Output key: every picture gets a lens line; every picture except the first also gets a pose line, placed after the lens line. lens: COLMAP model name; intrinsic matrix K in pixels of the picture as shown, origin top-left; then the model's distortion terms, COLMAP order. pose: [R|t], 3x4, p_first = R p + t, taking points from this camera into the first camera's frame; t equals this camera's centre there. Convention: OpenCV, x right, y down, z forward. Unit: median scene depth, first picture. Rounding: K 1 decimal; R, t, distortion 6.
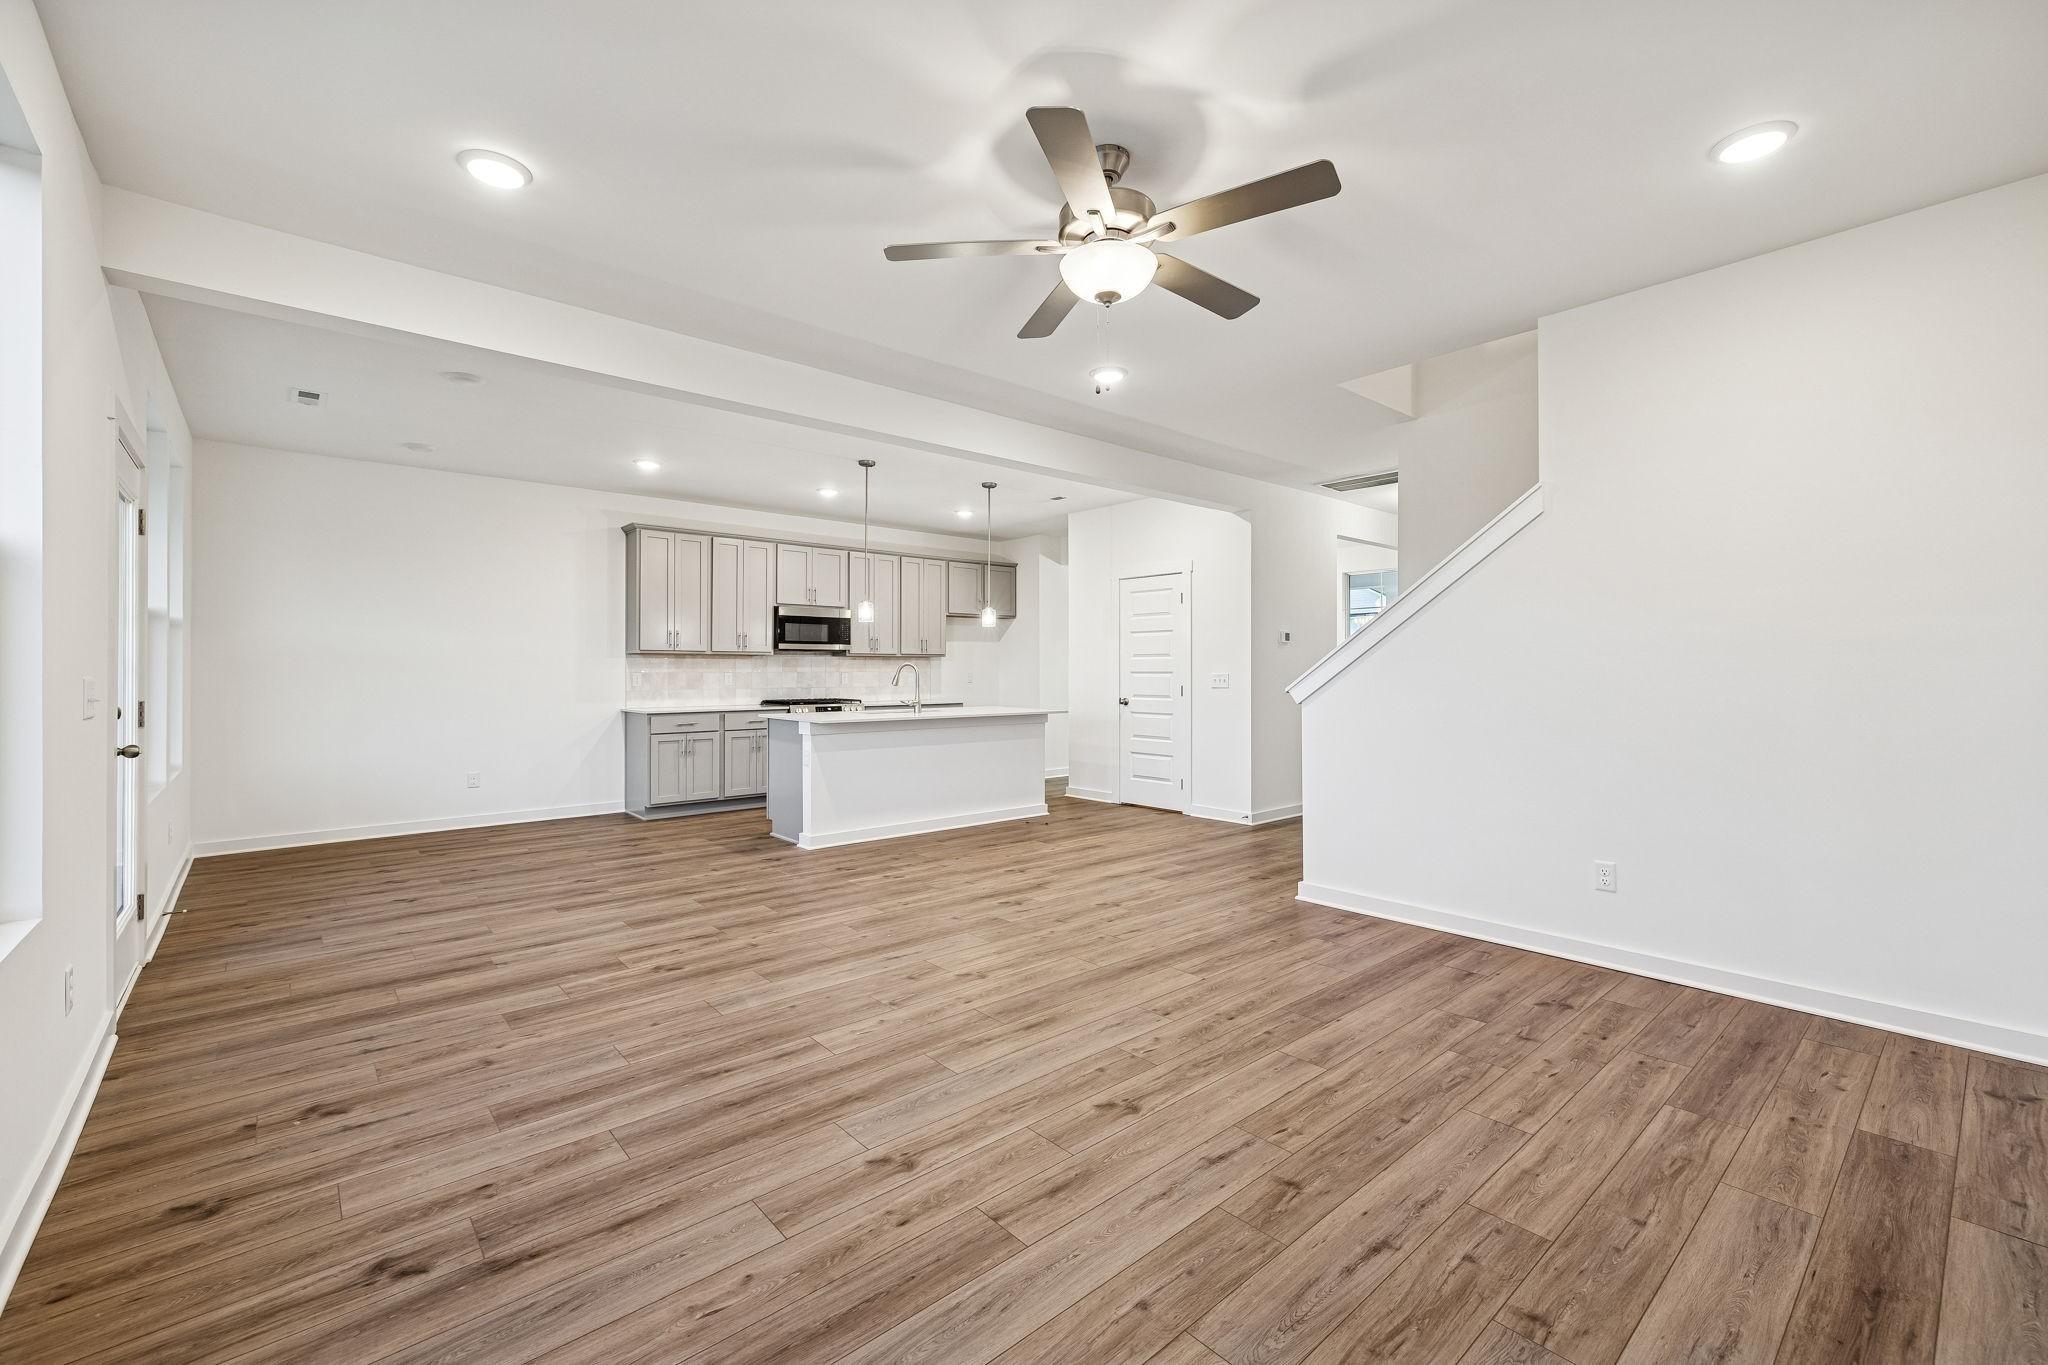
lens RADIAL K [[843.5, 0, 1012.1], [0, 843.5, 666.3], [0, 0, 1]] dist [0.003527, 0.000148]
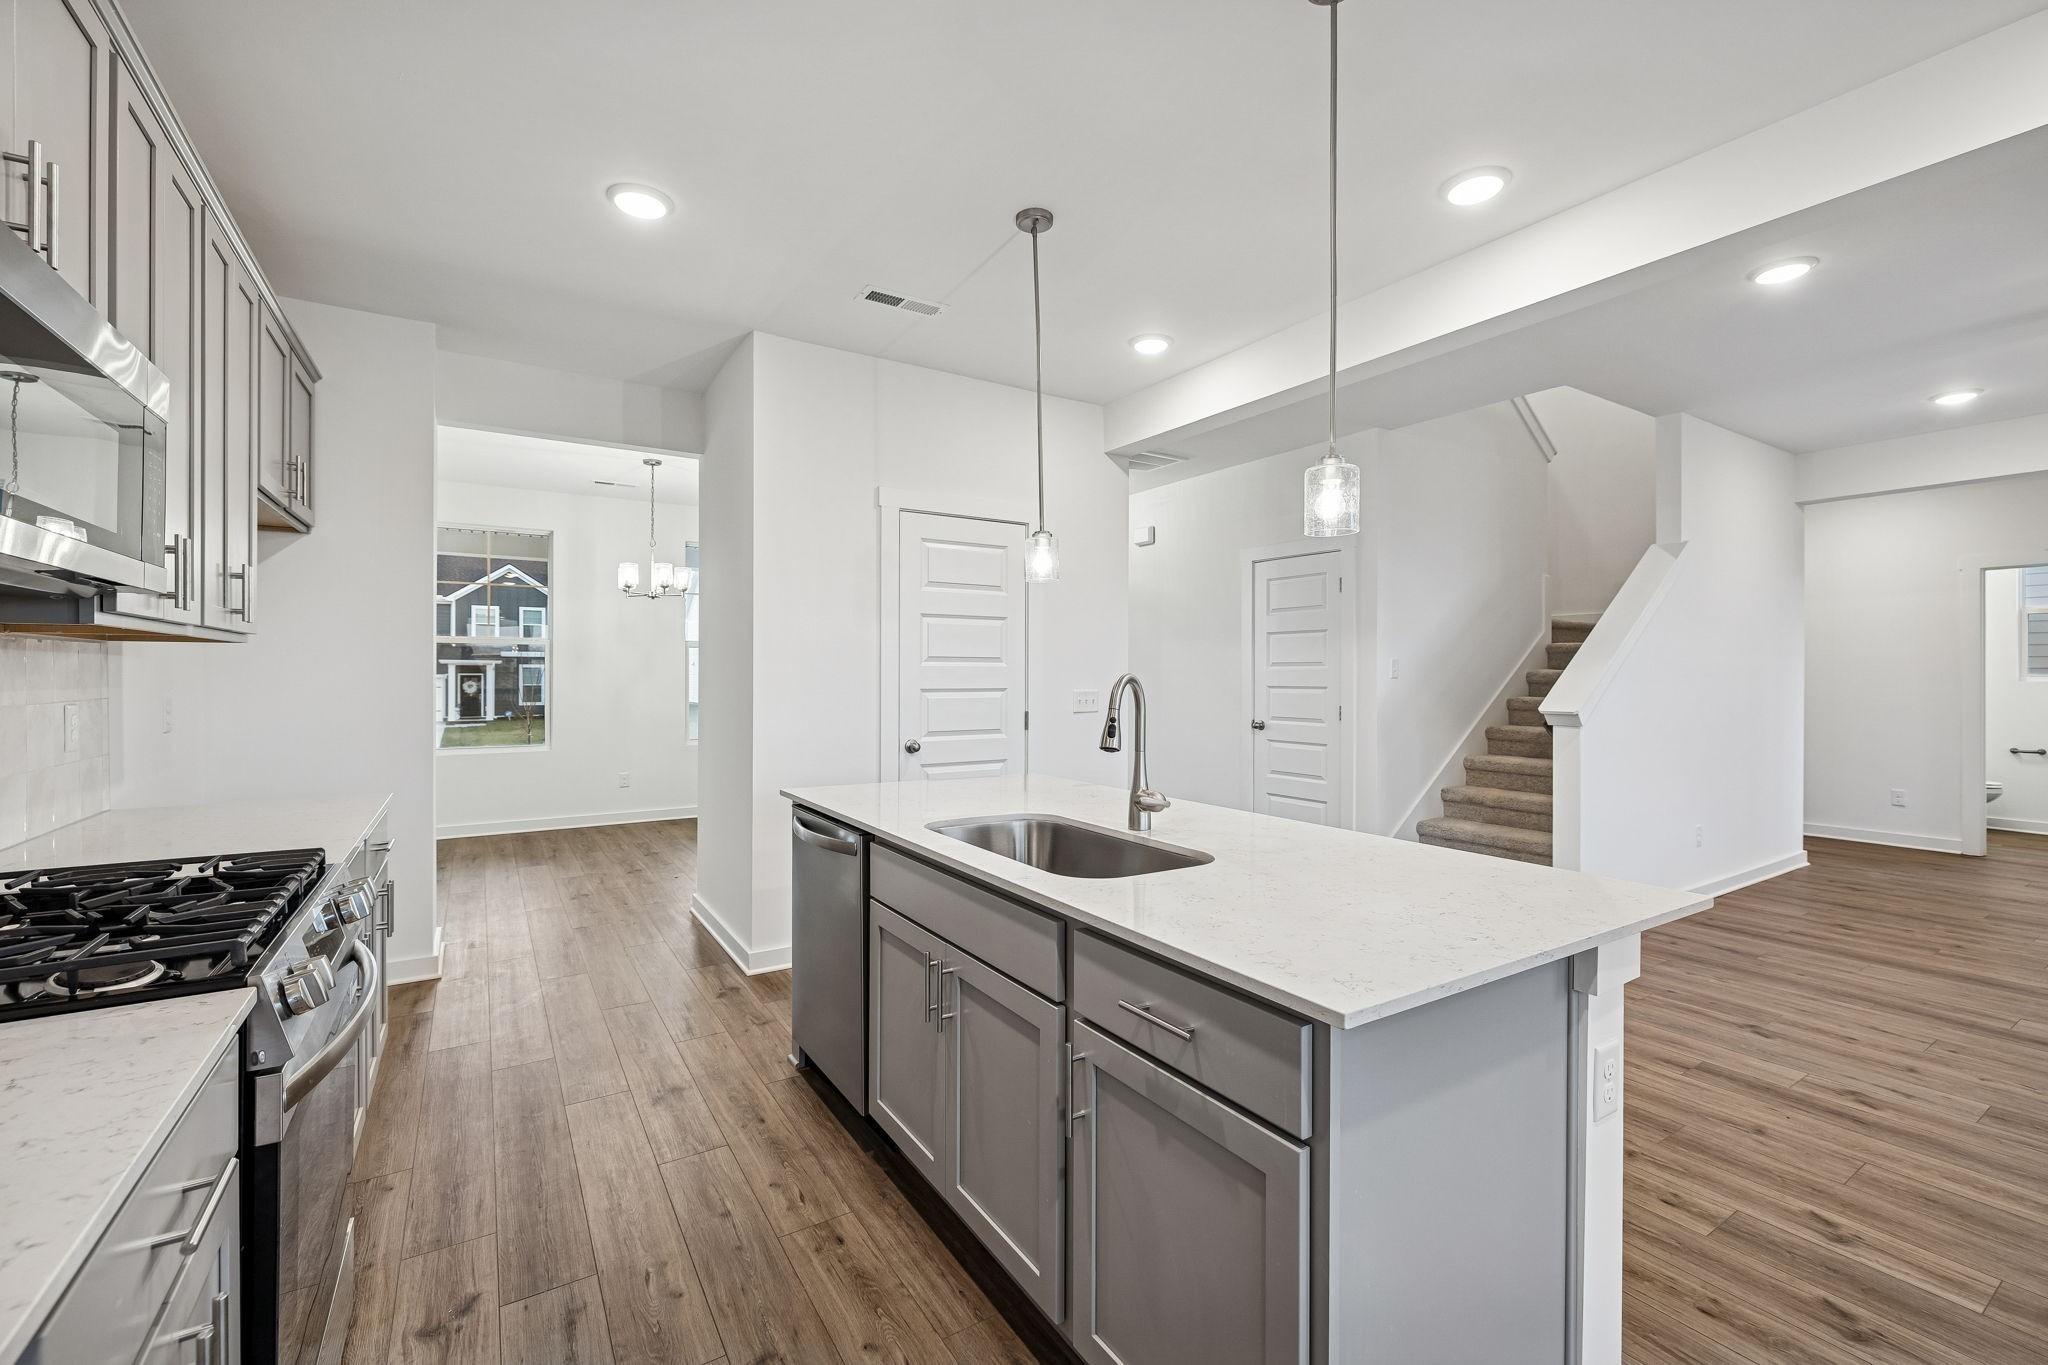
lens RADIAL K [[843.5, 0, 1003.5], [0, 843.5, 672.1], [0, 0, 1]] dist [0.003527, 0.000148]
pose [[0.149065, -0.005526, 0.988812, -0.954266], [0.002132, 0.999984, 0.005267, -0.046426], [-0.988825, 0.001323, 0.149075, 2.073778]]
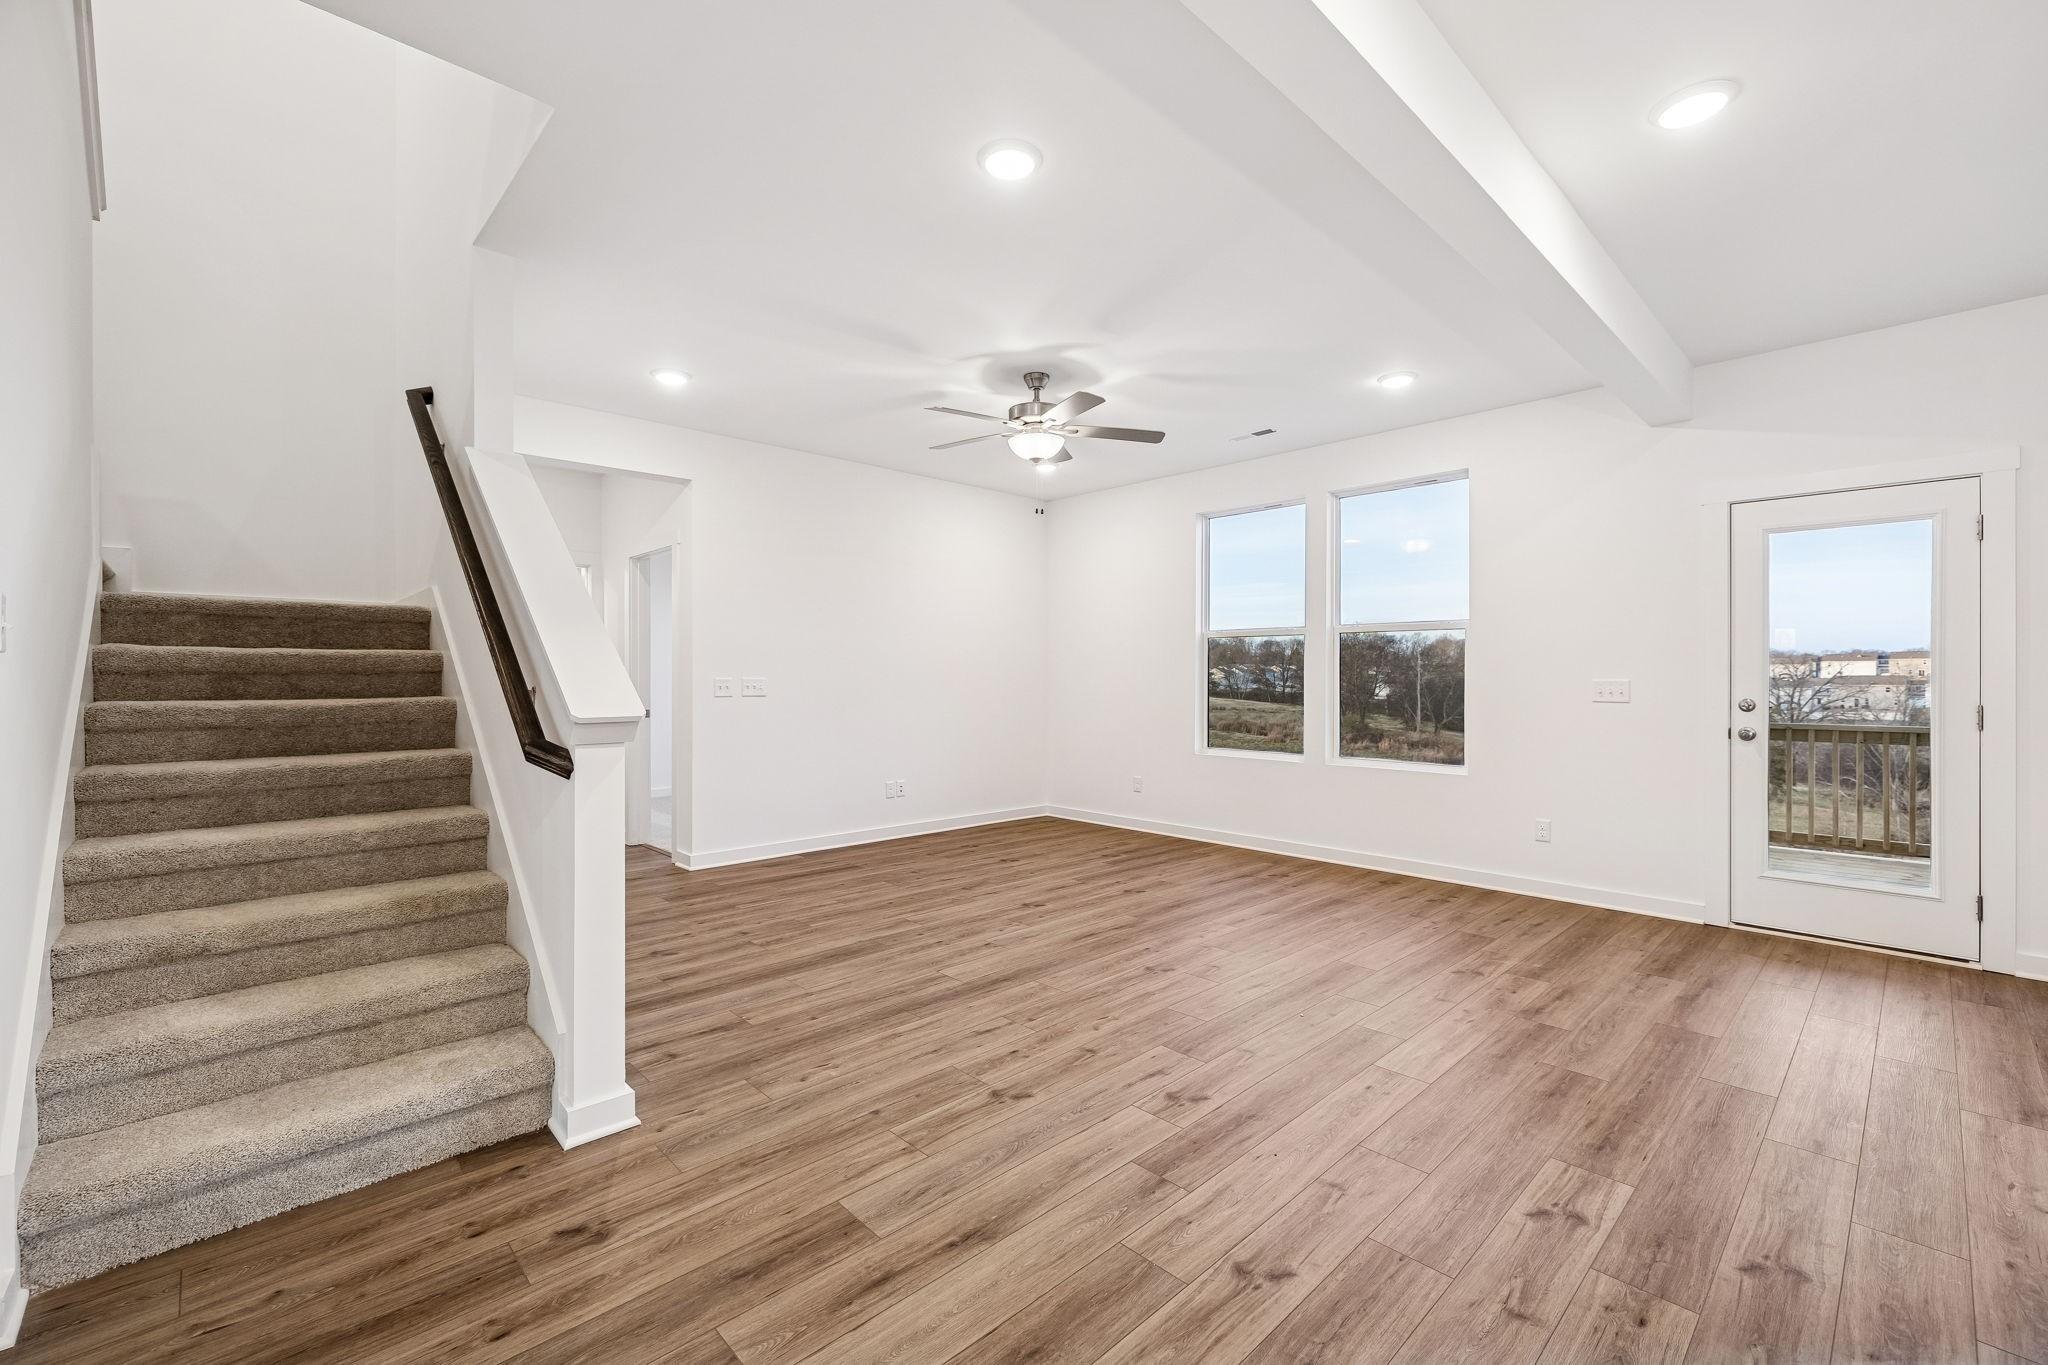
lens RADIAL K [[878.9, 0, 1029.1], [0, 878.9, 682.8], [0, 0, 1]] dist [-0.004825, -0.000387]
pose [[-0.997834, 0.000736, -0.065779, 0.189052], [0.000670, 0.999999, 0.001028, 0.013028], [0.065779, 0.000982, -0.997834, 2.128444]]
